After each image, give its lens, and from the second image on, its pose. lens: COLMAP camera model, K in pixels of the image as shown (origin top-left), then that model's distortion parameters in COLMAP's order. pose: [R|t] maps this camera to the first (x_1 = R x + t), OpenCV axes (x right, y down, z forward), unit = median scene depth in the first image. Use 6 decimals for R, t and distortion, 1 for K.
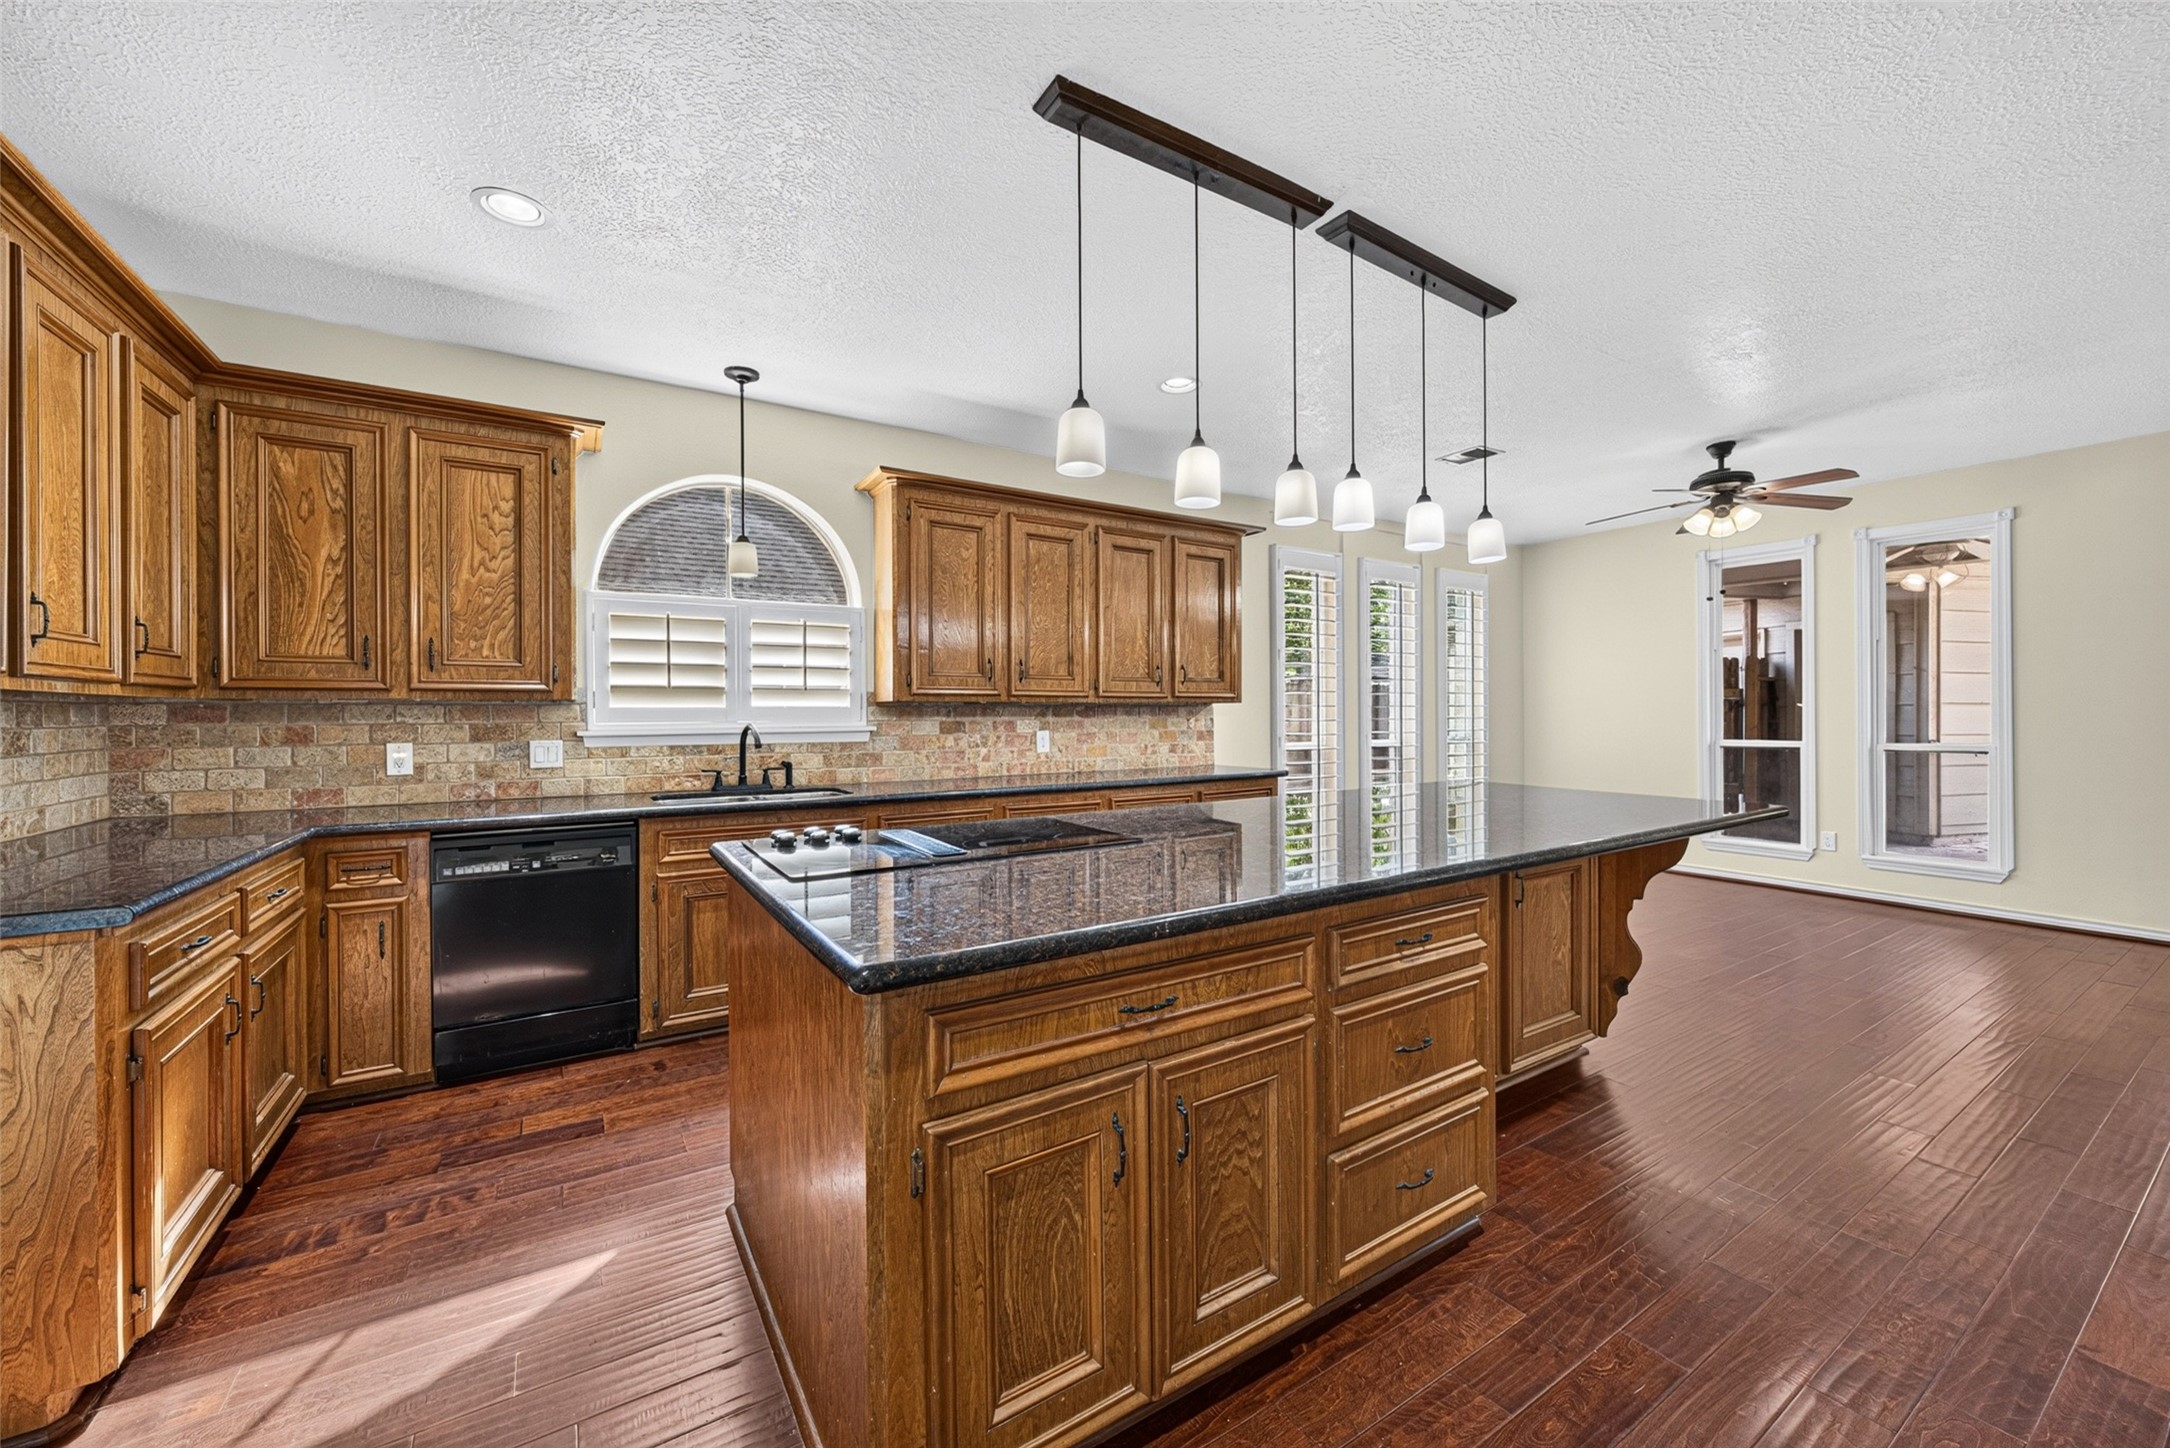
lens RADIAL K [[823.9, 0, 1091.5], [0, 823.9, 715.9], [0, 0, 1]] dist [-0.001632, -0.000746]
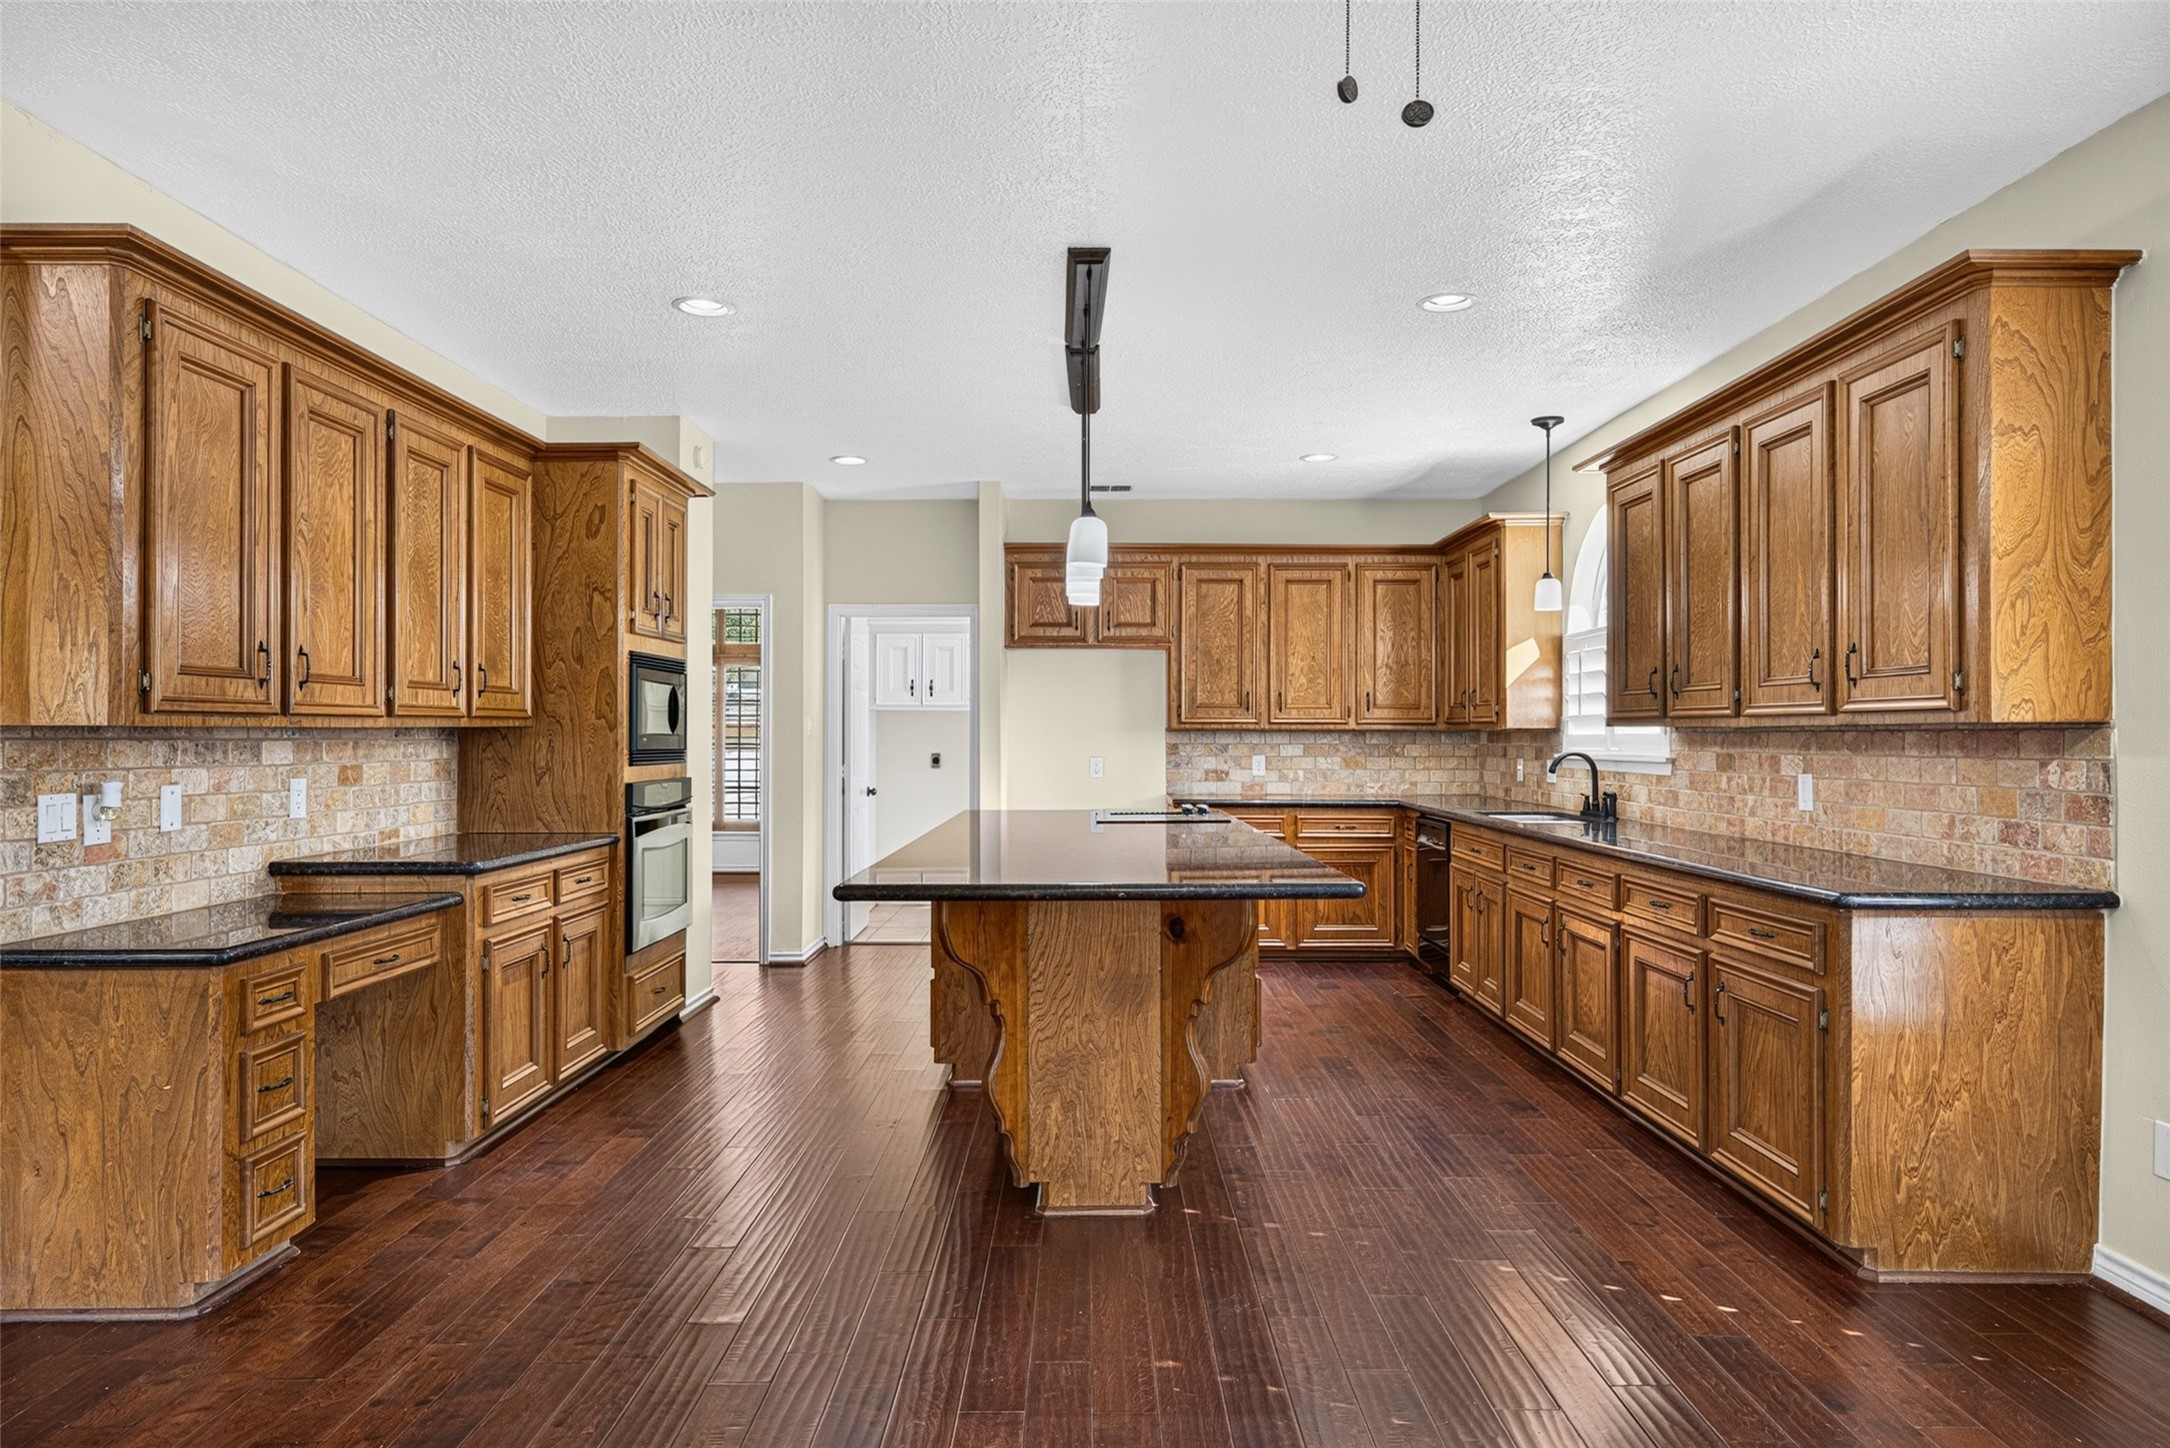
lens RADIAL K [[1296.1, 0, 1082.5], [0, 1296.1, 725.0], [0, 0, 1]] dist [-0.003964, 0.002148]
pose [[-0.539274, -0.003001, -0.842125, 1.038308], [-0.003516, 0.999993, -0.001311, -0.014308], [0.842123, 0.002254, -0.539281, 1.109566]]
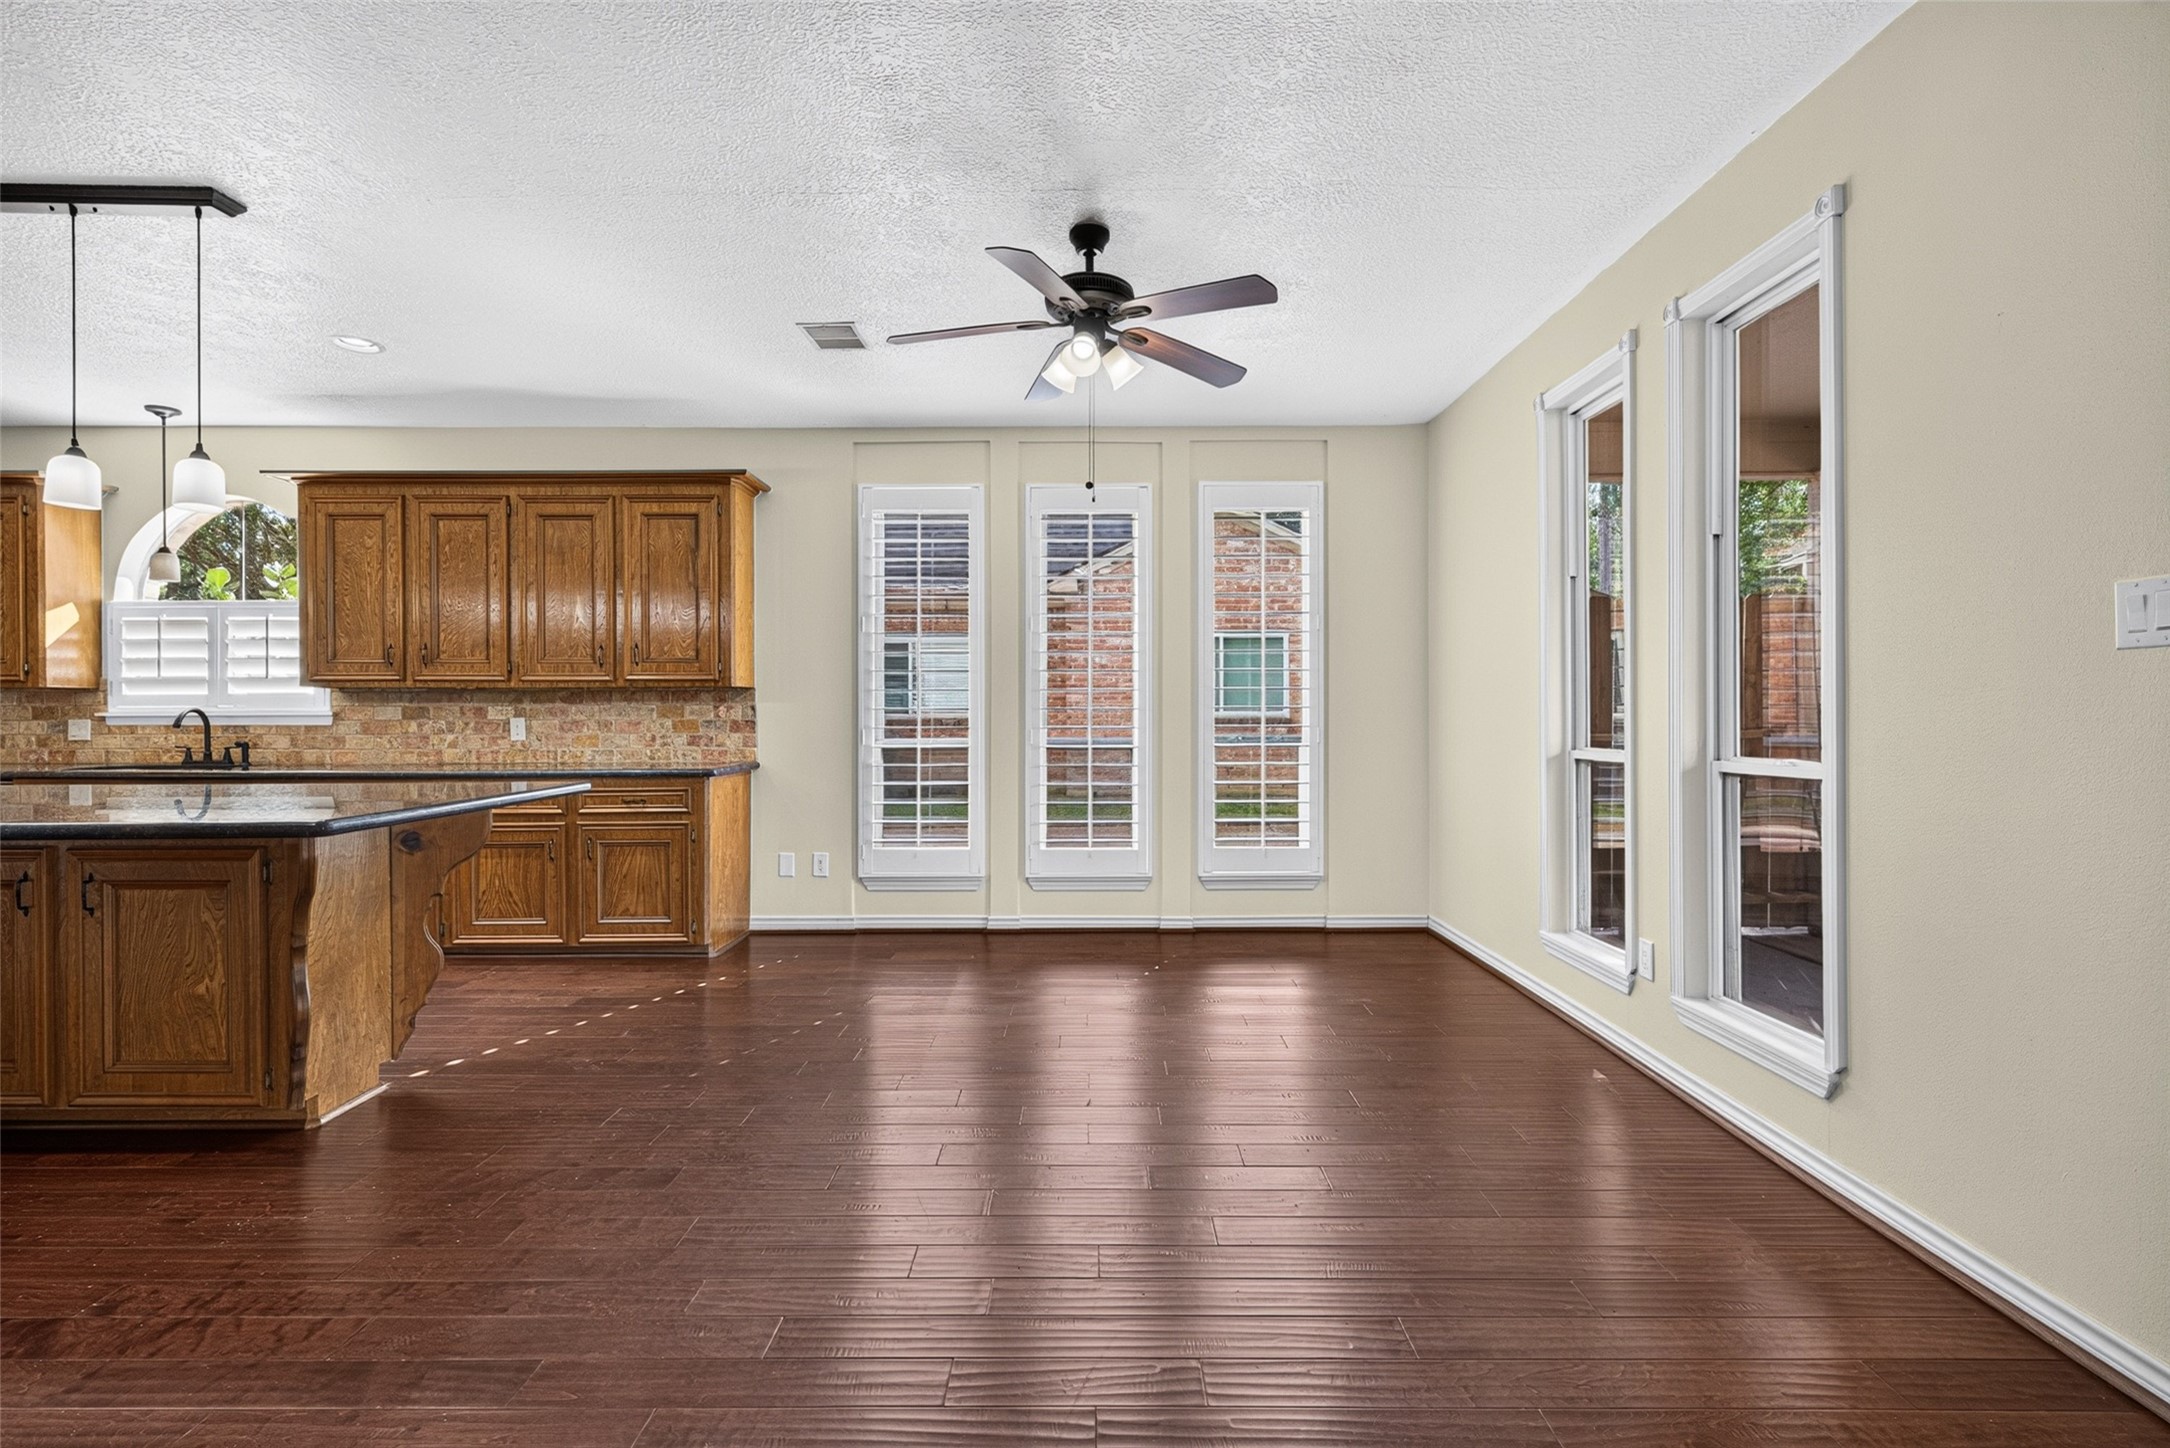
lens RADIAL K [[990.2, 0, 1094.8], [0, 990.2, 715.4], [0, 0, 1]] dist [-0.003140, -0.000011]
pose [[0.847835, 0.003831, -0.530246, 1.155160], [-0.003632, 0.999992, 0.001417, 0.011692], [0.530248, 0.000724, 0.847842, 0.404092]]
